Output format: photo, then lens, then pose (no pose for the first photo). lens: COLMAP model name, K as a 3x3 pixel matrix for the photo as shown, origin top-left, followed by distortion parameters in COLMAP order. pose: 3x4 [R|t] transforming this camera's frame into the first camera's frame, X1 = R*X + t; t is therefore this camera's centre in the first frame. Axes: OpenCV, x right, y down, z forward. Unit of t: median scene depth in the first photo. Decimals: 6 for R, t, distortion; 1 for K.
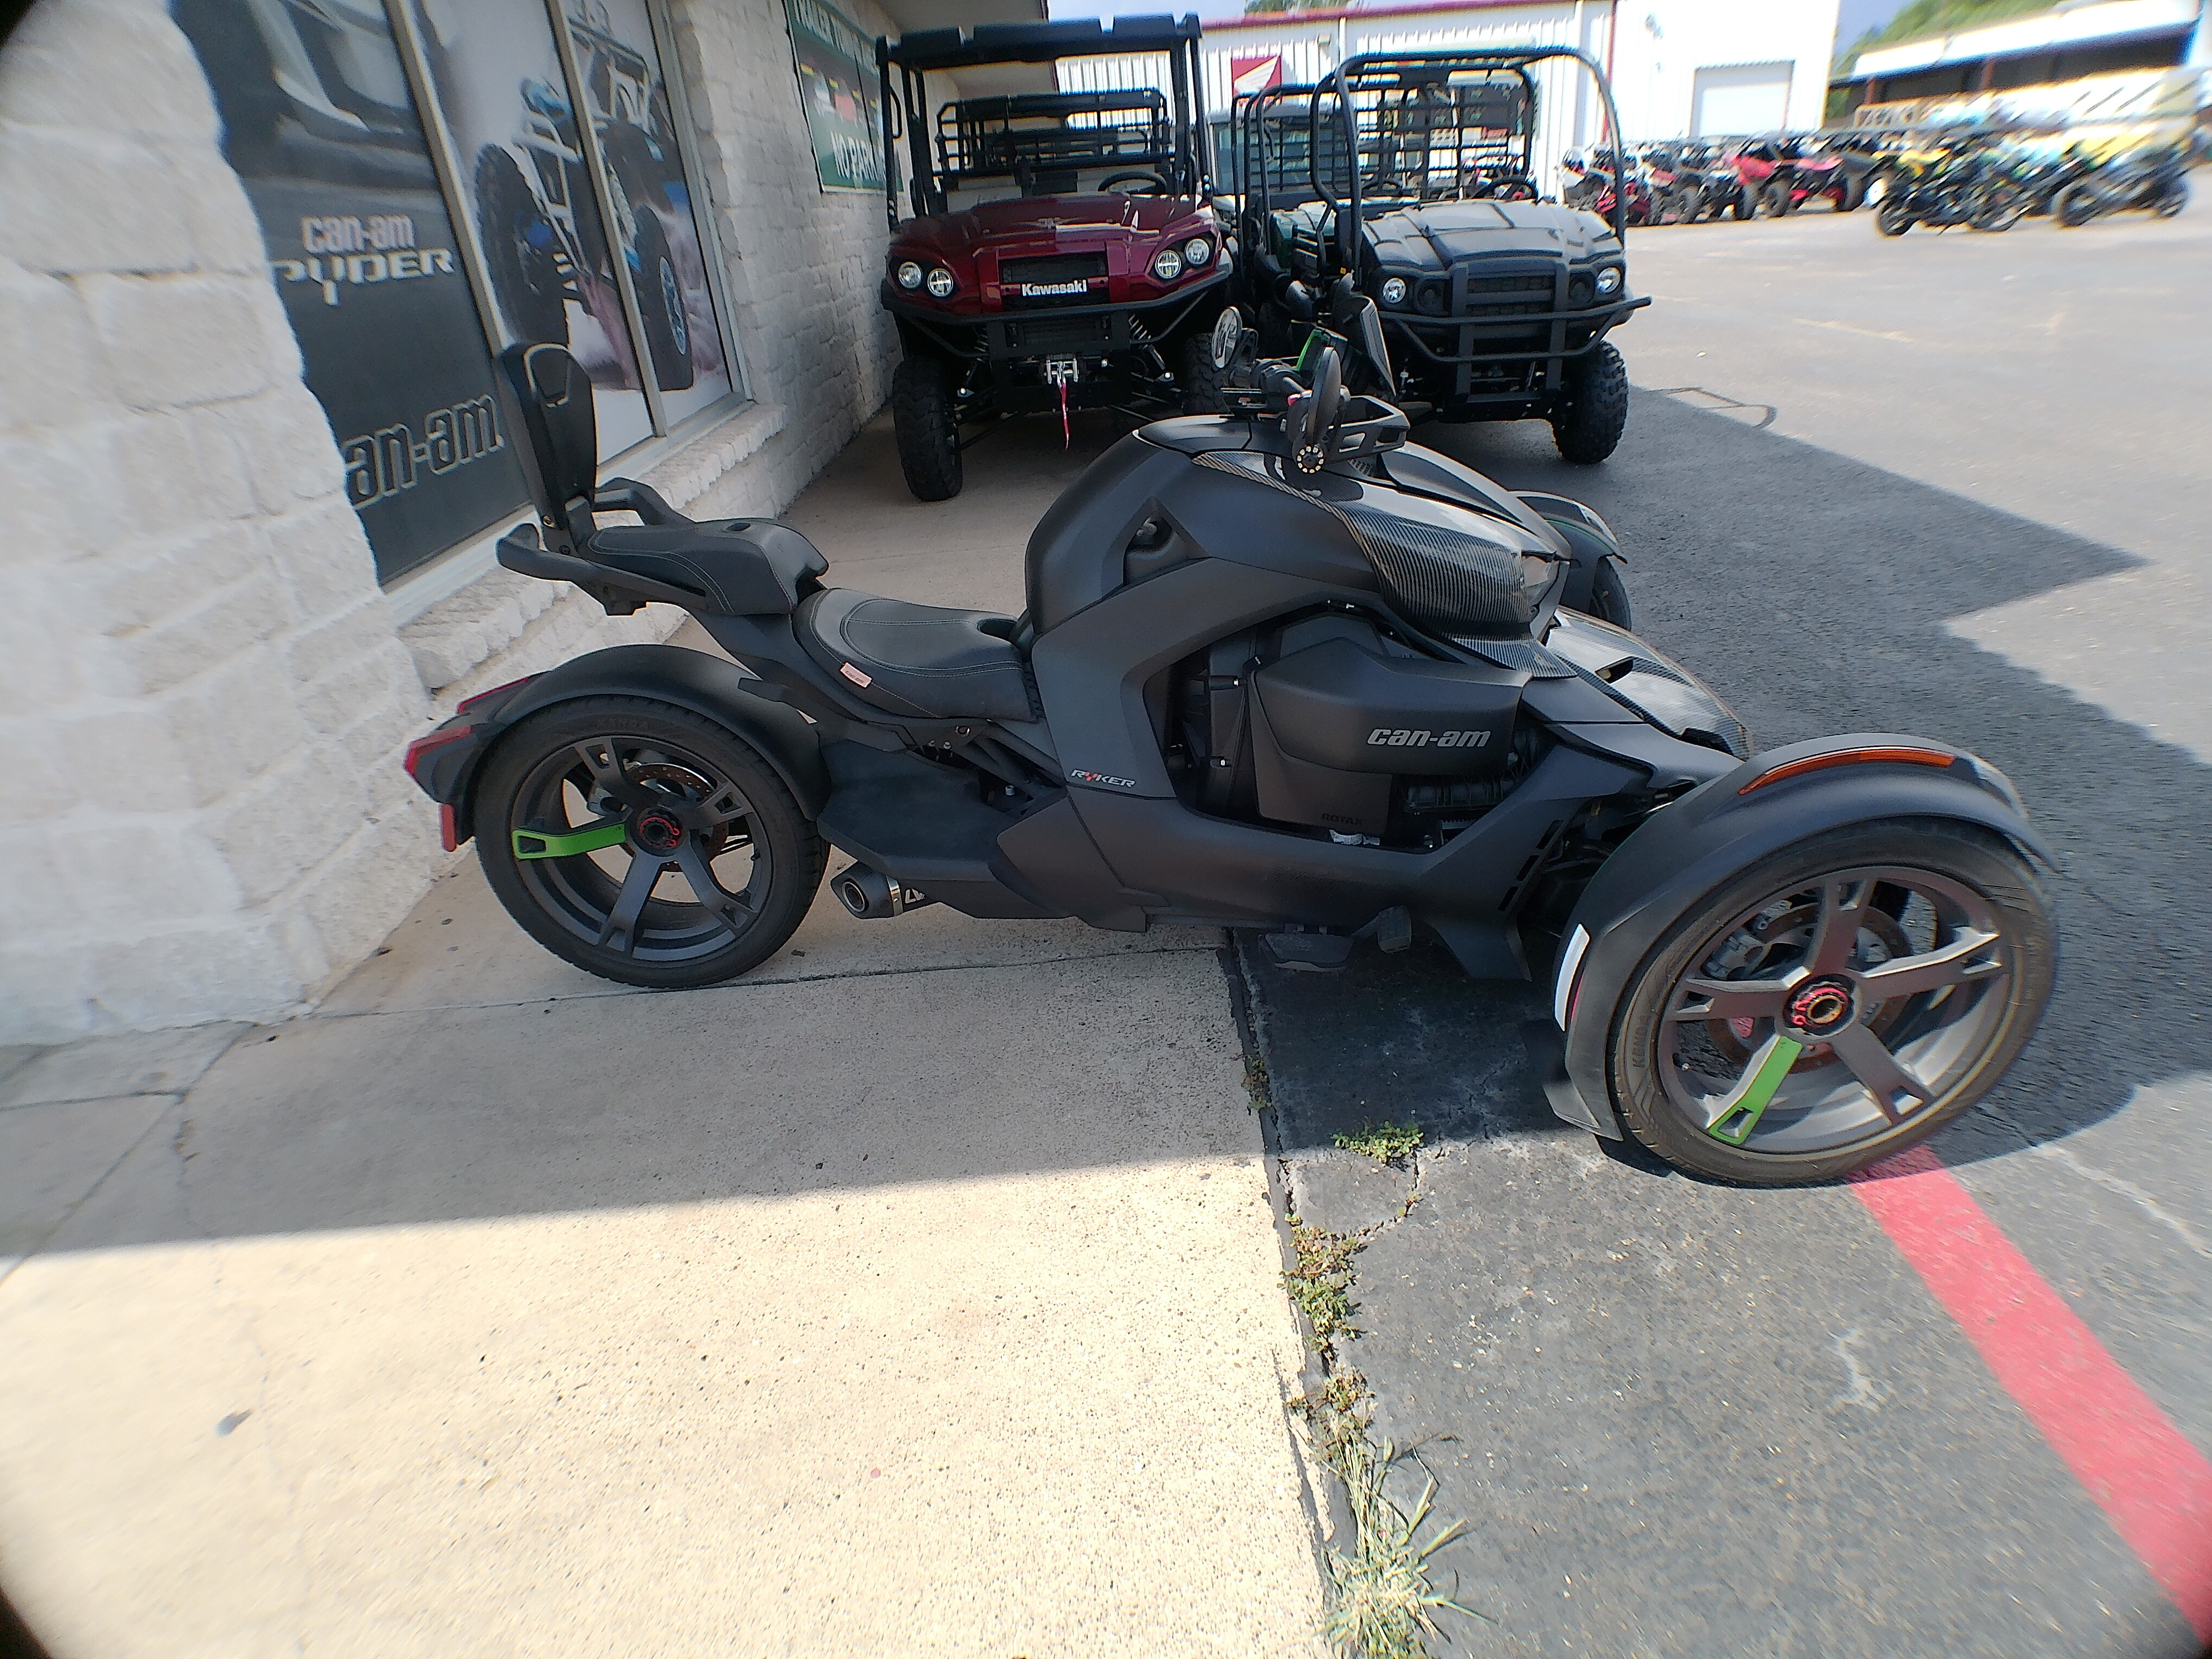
lens RADIAL K [[1234.3, 0, 1149.1], [0, 1234.3, 838.9], [0, 0, 1]] dist [-0.055720, 0.000714]
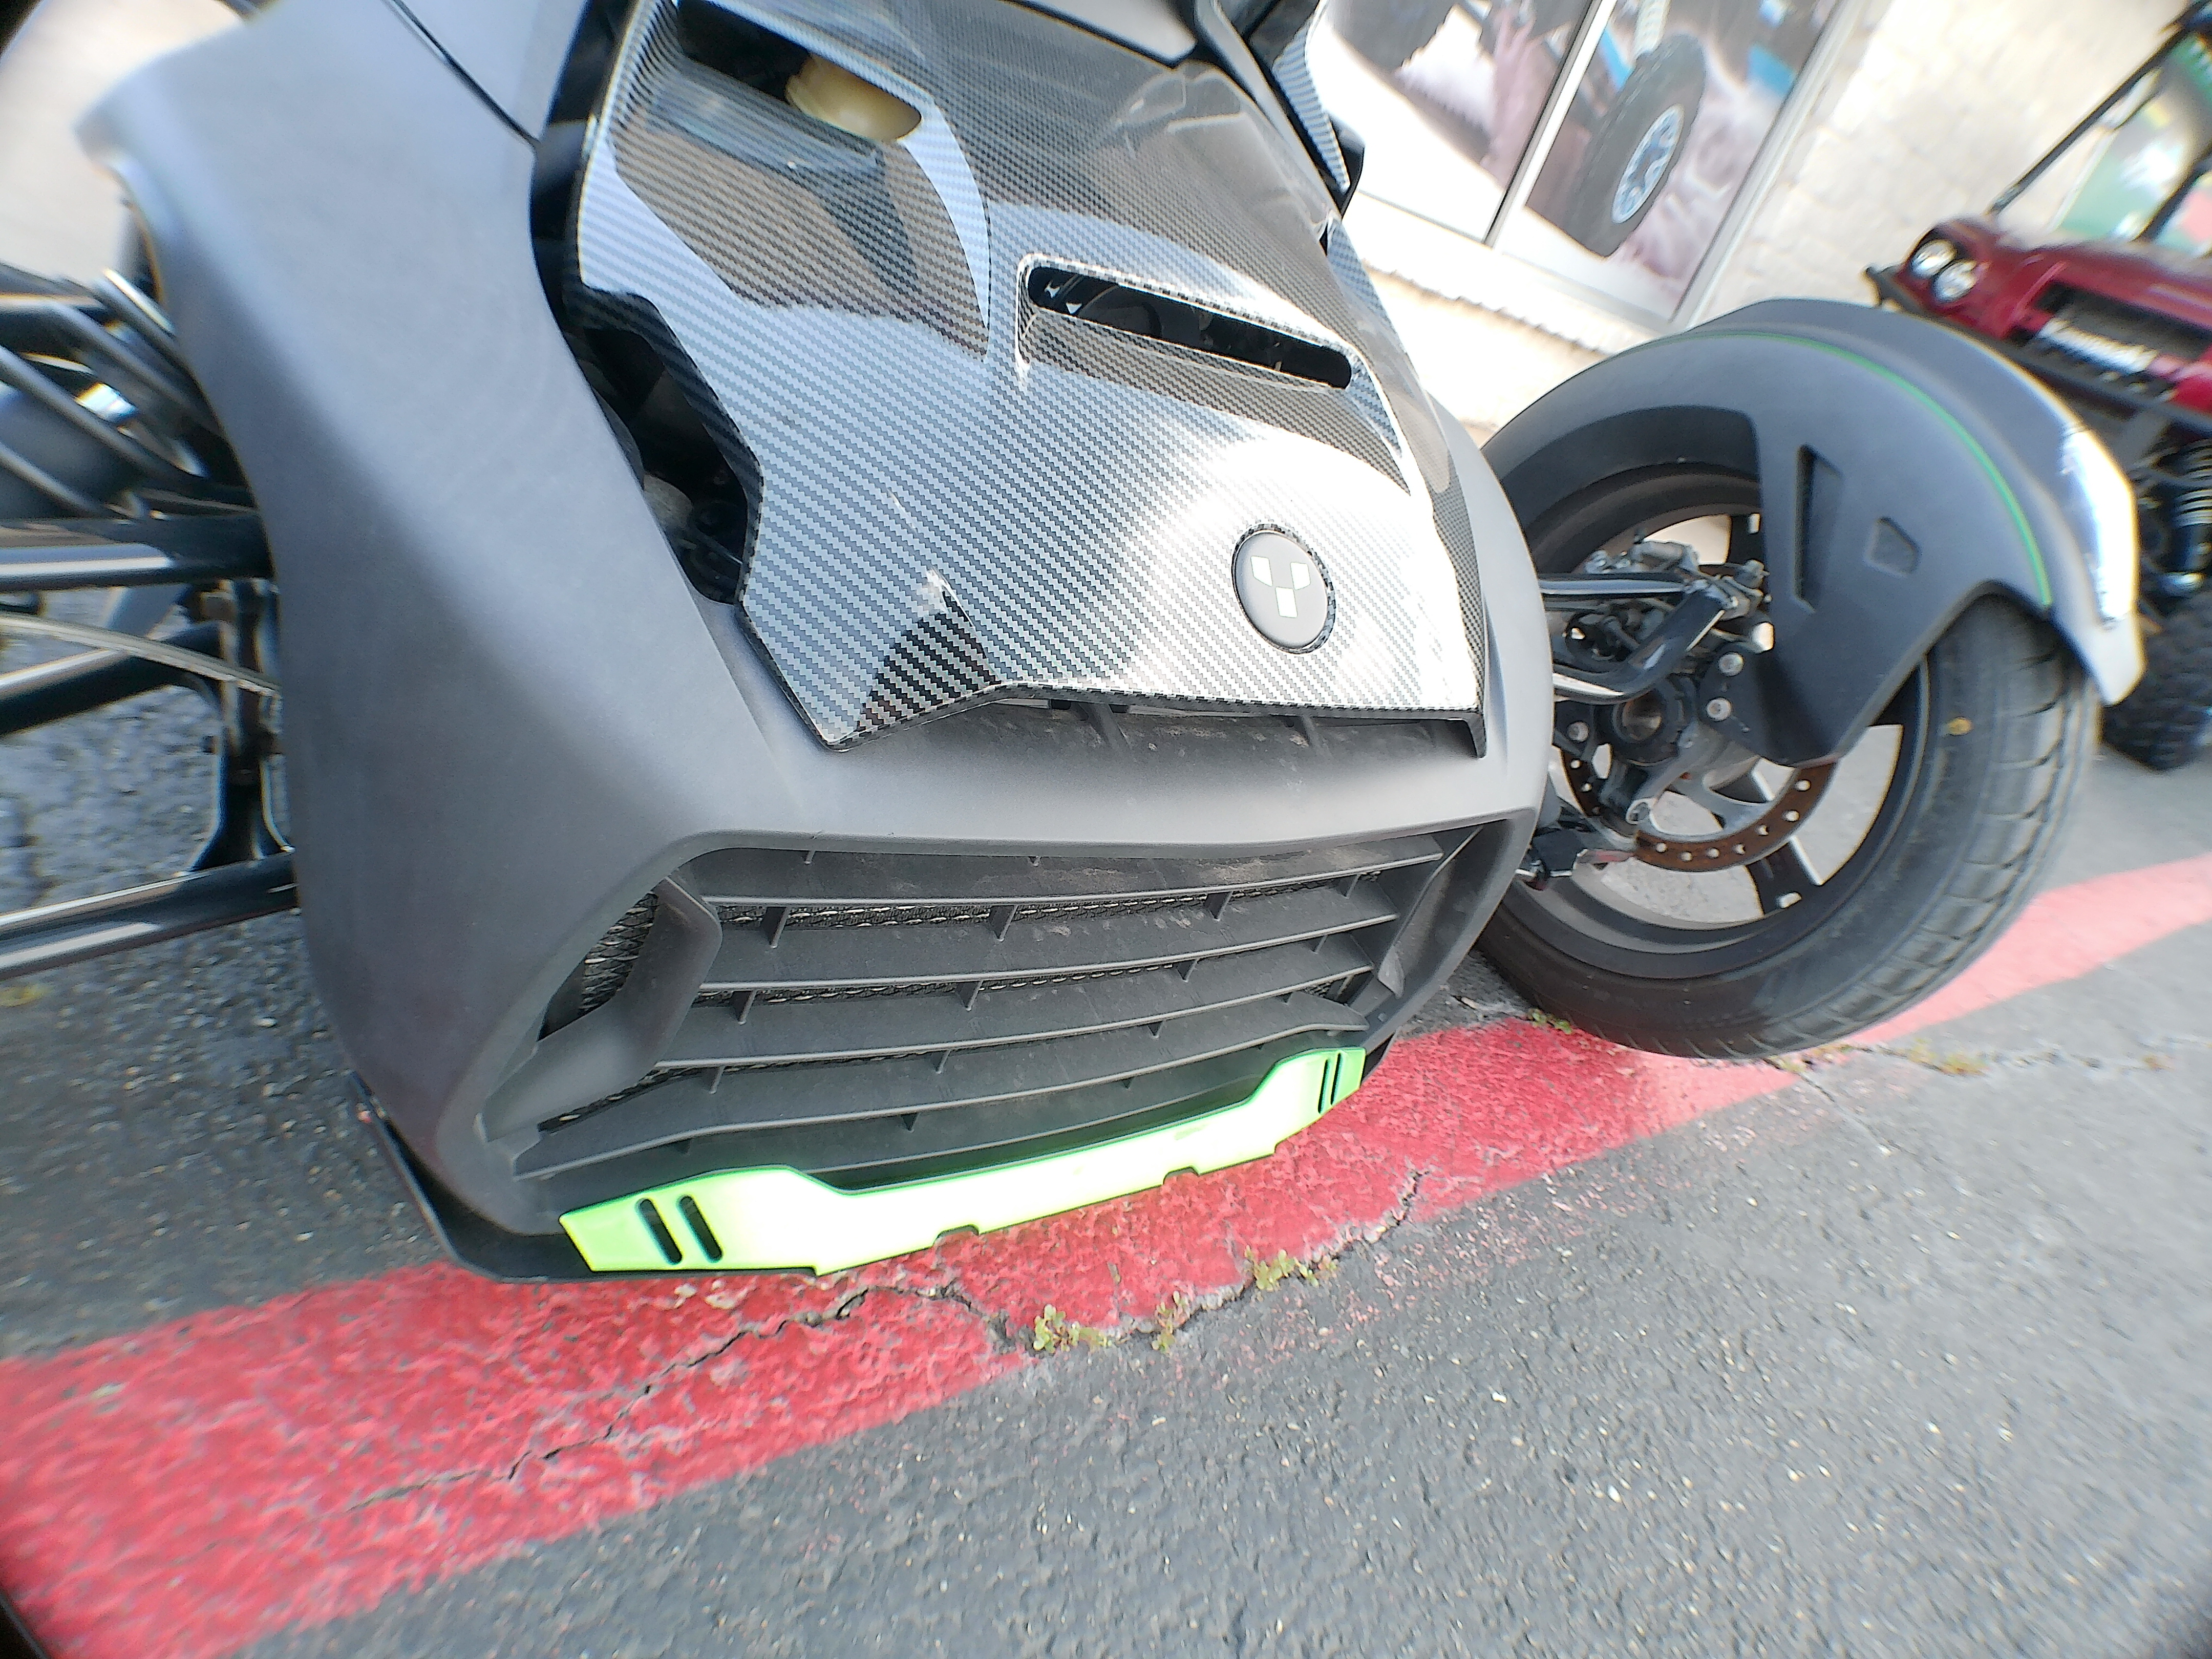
lens RADIAL K [[1234.3, 0, 1149.1], [0, 1234.3, 838.9], [0, 0, 1]] dist [-0.055720, 0.000714]
pose [[0.428705, 0.640989, -0.636667, 0.329667], [-0.714366, 0.671920, 0.195458, -0.058429], [0.553076, 0.371019, 0.745957, 0.445233]]
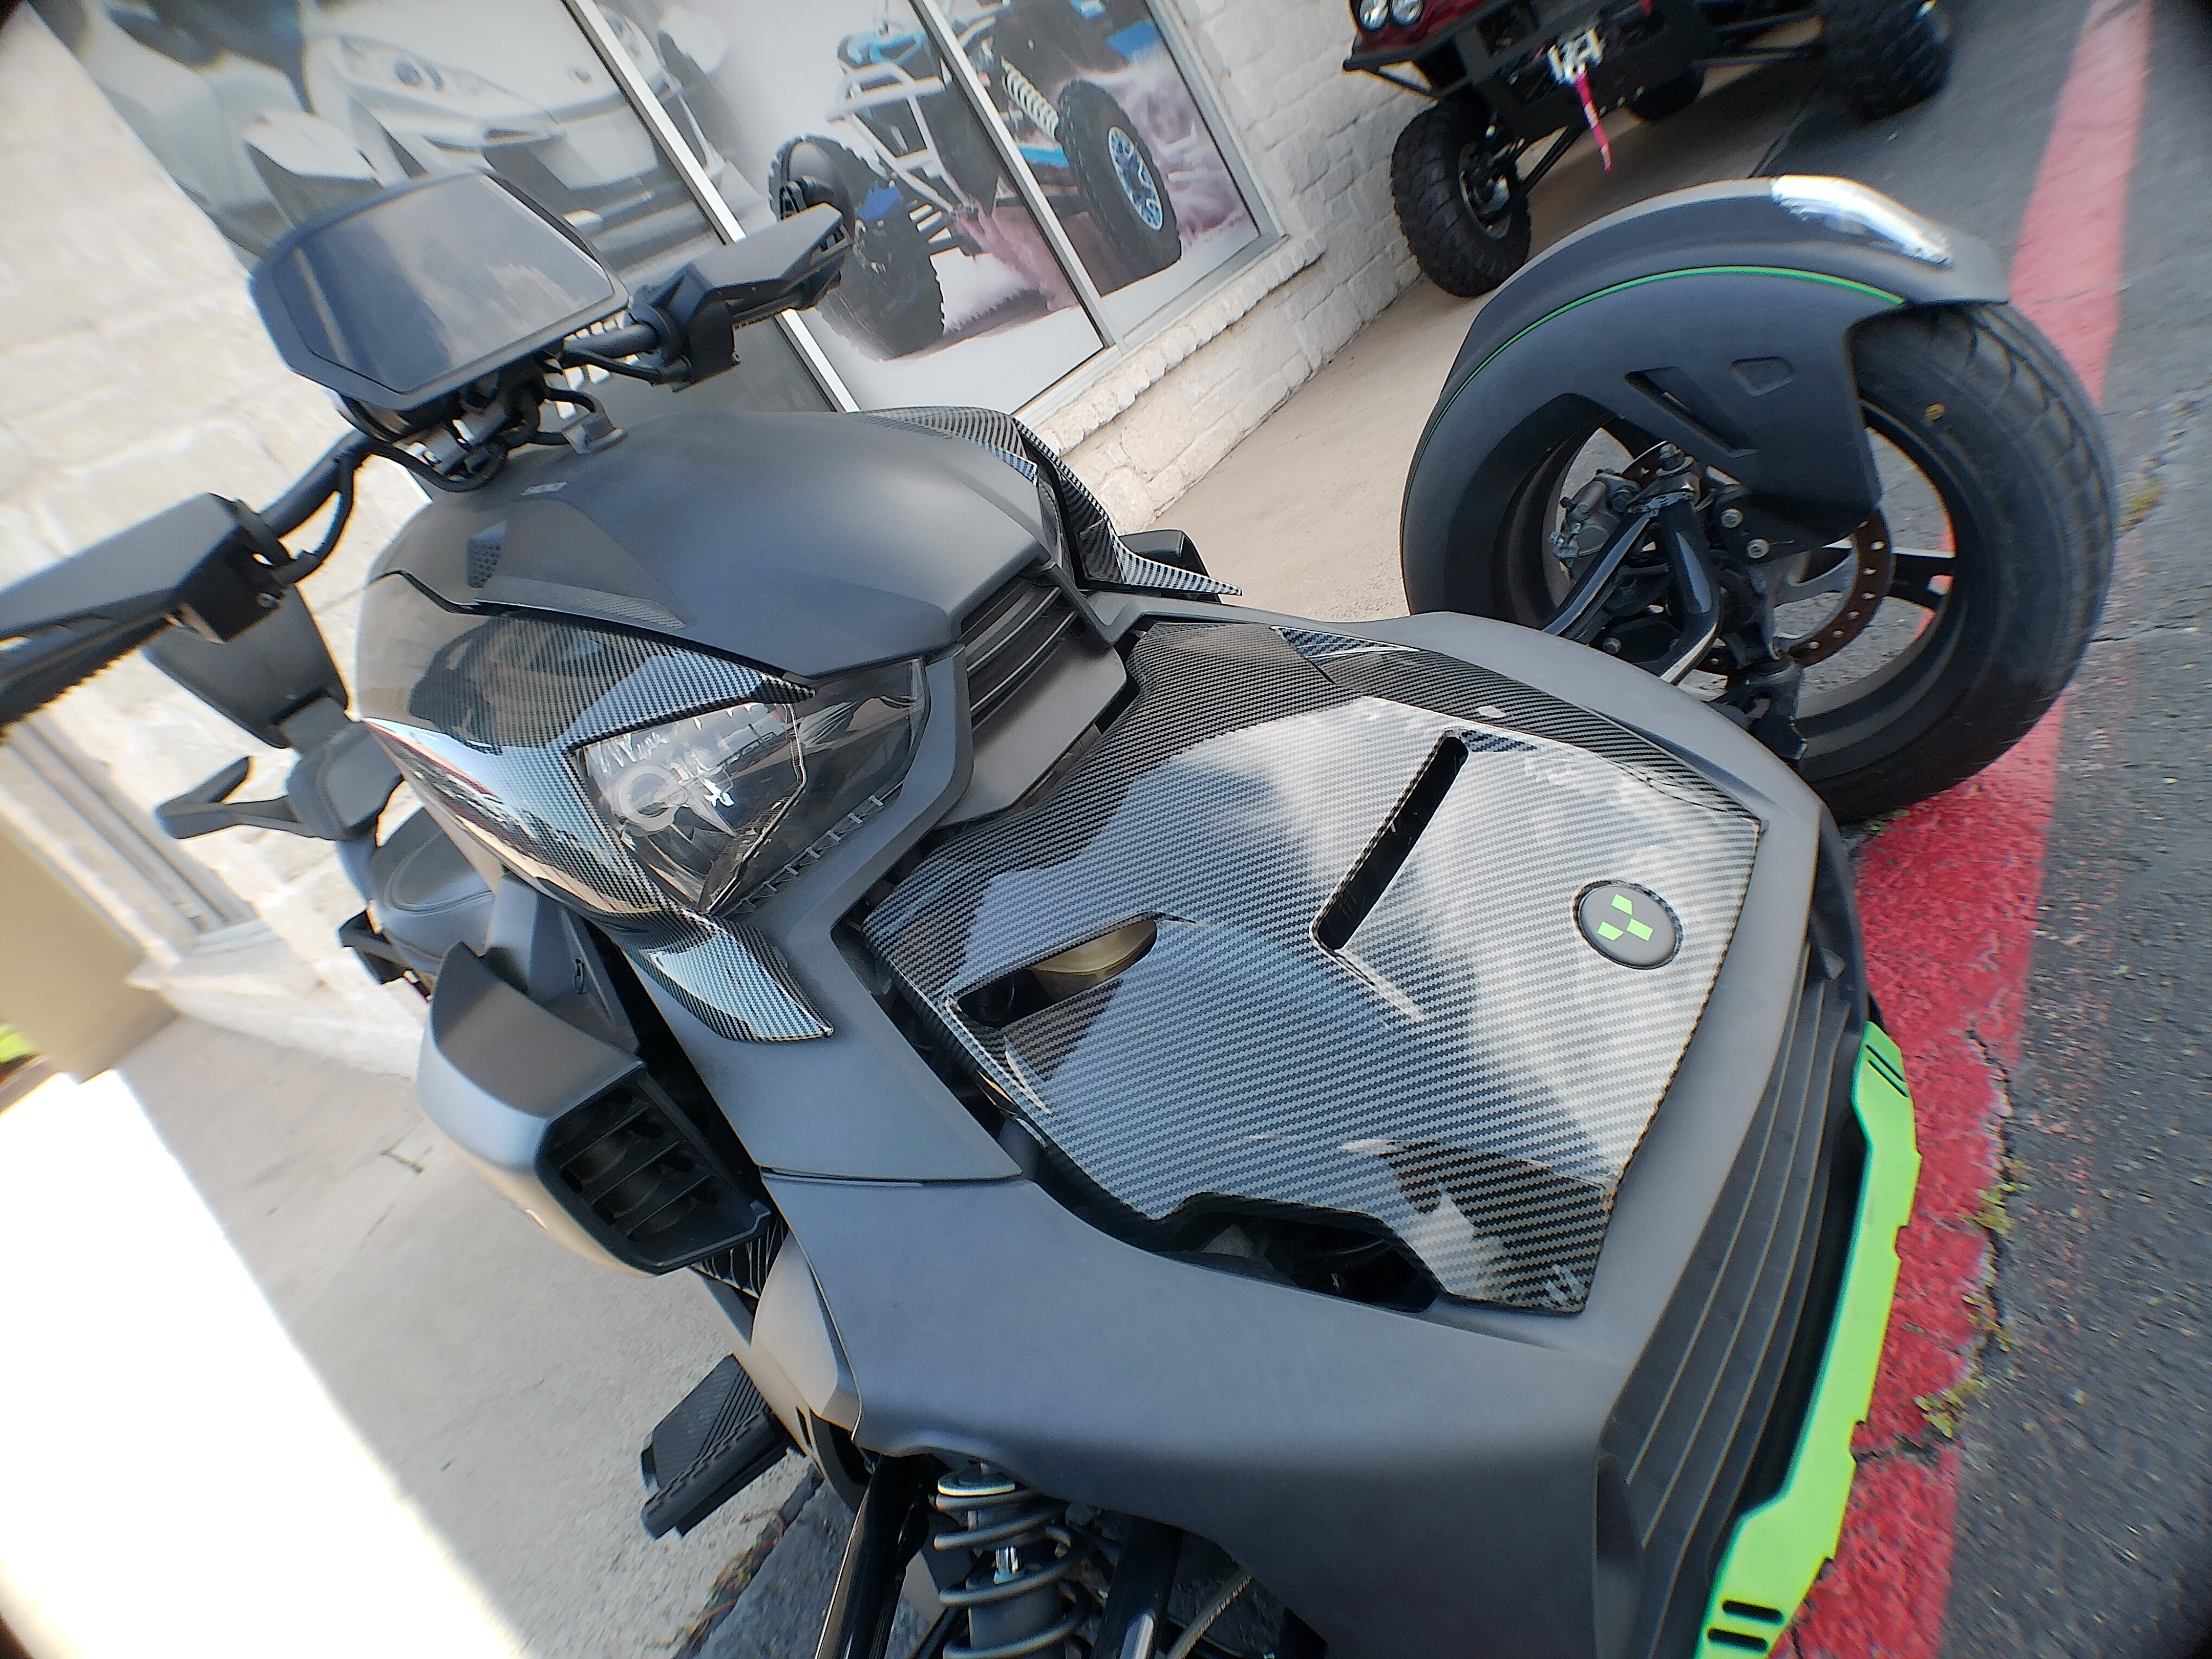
lens RADIAL K [[1231.2, 0, 1111.3], [0, 1231.2, 817.8], [0, 0, 1]] dist [-0.049551, 0.015989]
pose [[0.663131, 0.000372, -0.748503, 0.313123], [0.131239, 0.984451, 0.116760, -0.102188], [0.736908, -0.175660, 0.652771, 0.385695]]
